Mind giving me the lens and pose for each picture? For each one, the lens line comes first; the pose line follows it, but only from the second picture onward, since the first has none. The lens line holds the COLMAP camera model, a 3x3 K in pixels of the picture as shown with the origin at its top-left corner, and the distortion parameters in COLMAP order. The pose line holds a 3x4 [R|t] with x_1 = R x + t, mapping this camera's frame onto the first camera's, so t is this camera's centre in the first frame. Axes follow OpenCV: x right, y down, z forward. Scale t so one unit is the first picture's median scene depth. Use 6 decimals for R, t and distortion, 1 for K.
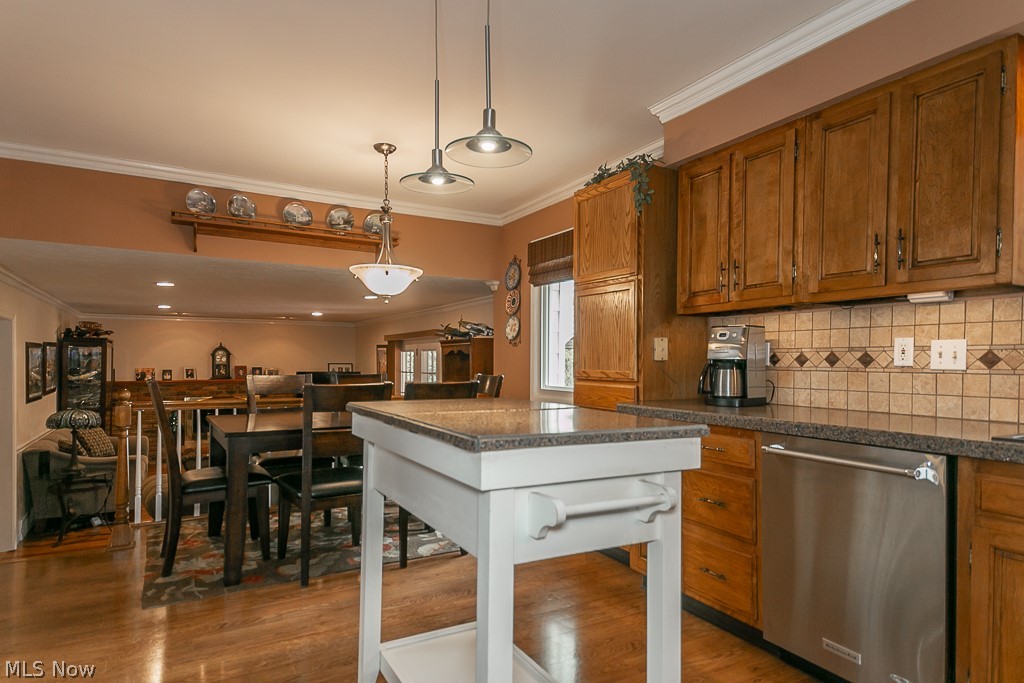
lens RADIAL K [[586.9, 0, 547.0], [0, 586.9, 363.4], [0, 0, 1]] dist [0.009380, 0.001659]
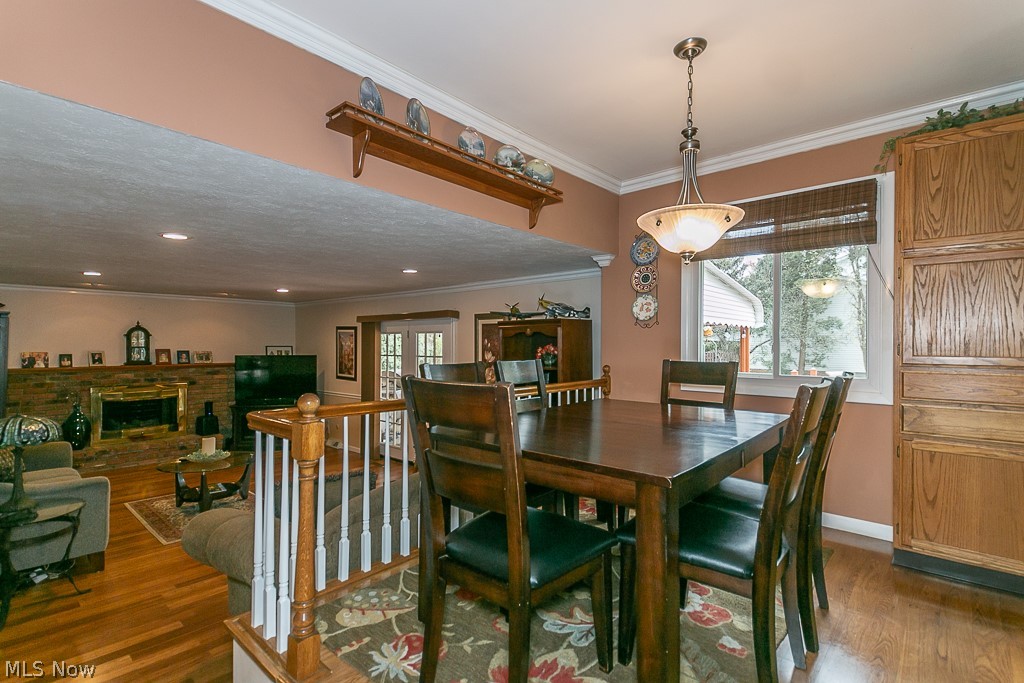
lens RADIAL K [[482.5, 0, 508.6], [0, 482.5, 344.0], [0, 0, 1]] dist [0.014575, -0.000114]
pose [[0.958973, 0.001848, 0.283491, -0.255057], [-0.000805, 0.999992, -0.003795, -0.000959], [-0.283495, 0.003411, 0.958968, 0.189647]]
